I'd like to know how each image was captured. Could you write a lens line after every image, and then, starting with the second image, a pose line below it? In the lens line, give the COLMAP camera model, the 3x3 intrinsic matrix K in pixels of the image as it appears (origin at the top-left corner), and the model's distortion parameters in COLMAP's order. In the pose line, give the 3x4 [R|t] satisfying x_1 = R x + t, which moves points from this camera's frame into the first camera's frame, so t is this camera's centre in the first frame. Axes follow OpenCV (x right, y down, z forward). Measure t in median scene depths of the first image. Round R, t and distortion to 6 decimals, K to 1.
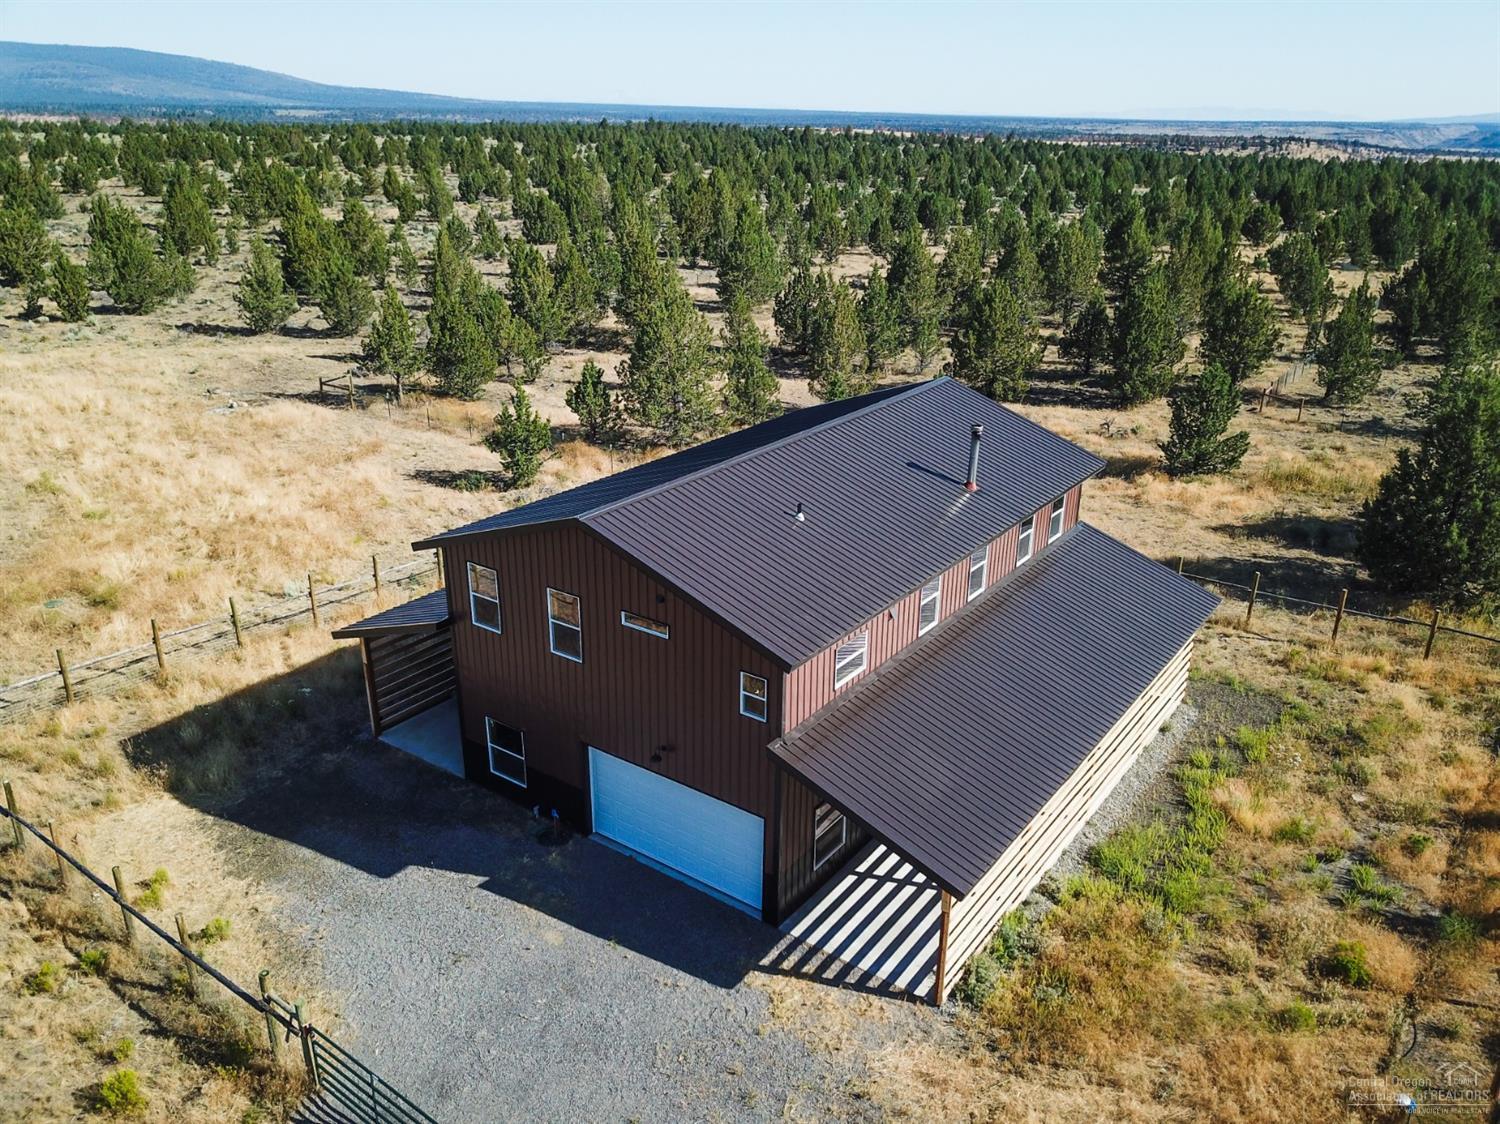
lens RADIAL K [[1139.1, 0, 750.0], [0, 1139.1, 562.0], [0, 0, 1]] dist [-0.004884, -0.001688]
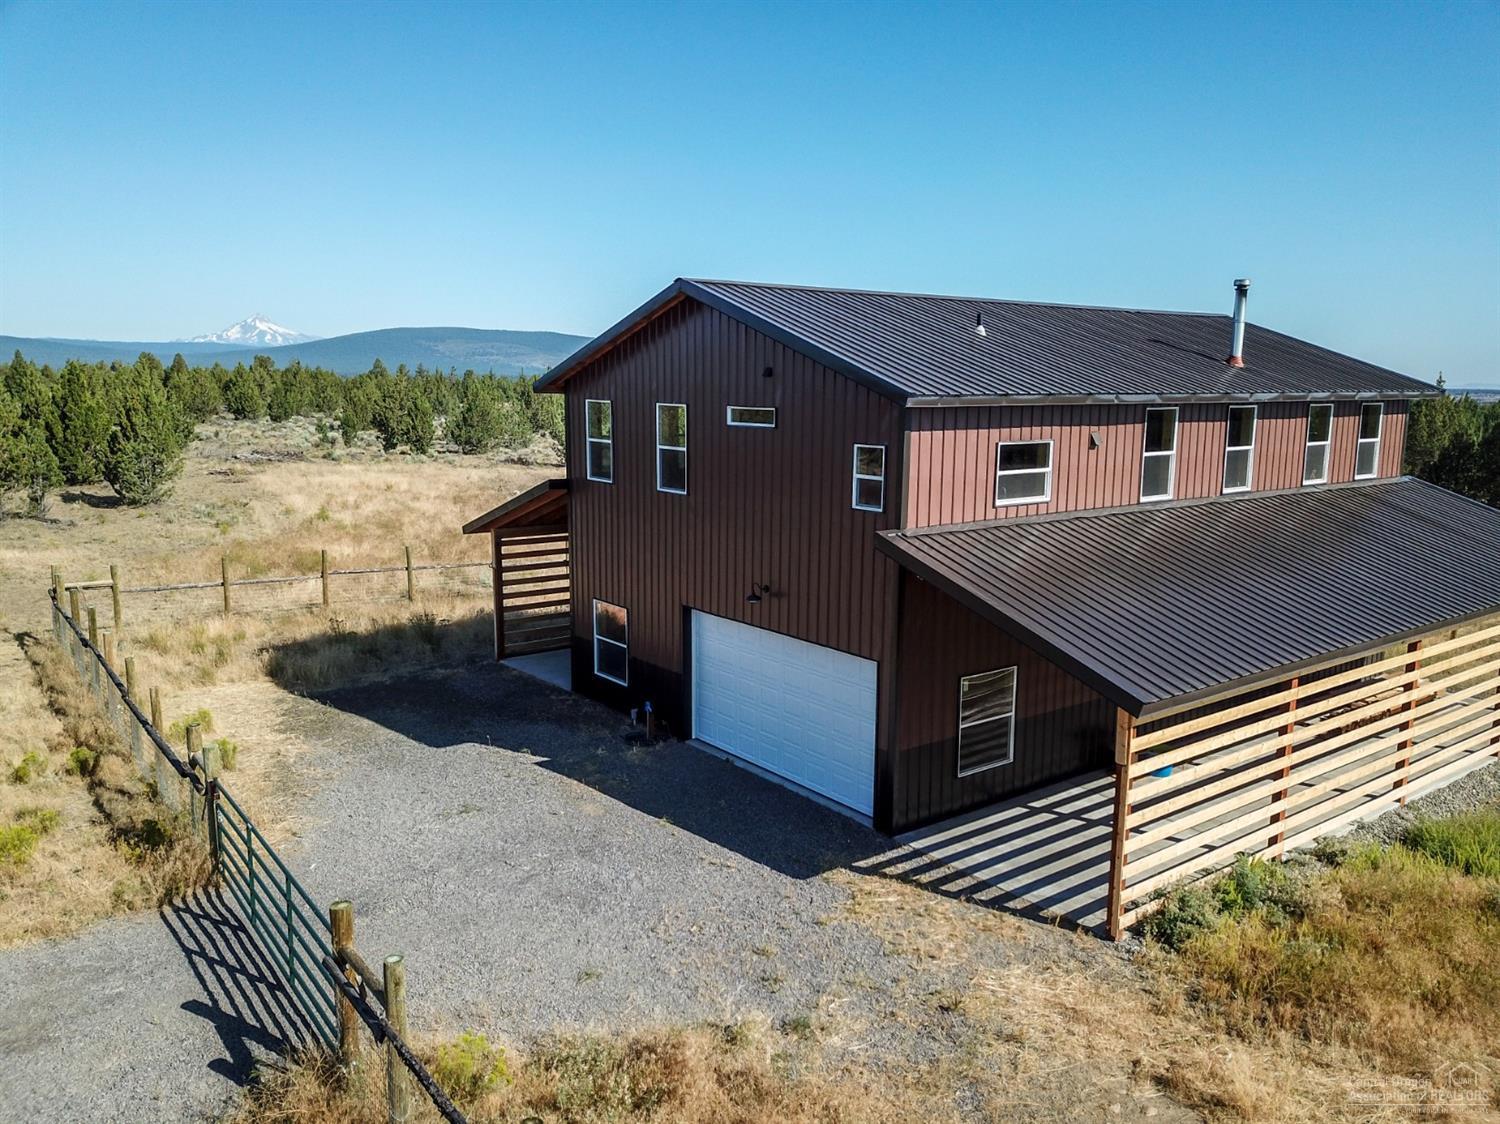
lens RADIAL K [[1139.1, 0, 750.0], [0, 1139.1, 562.0], [0, 0, 1]] dist [-0.004884, -0.001688]
pose [[0.957547, 0.046925, -0.284432, 0.135176], [-0.107752, 0.973407, -0.202158, 0.318565], [0.267382, 0.224224, 0.937140, 0.294847]]
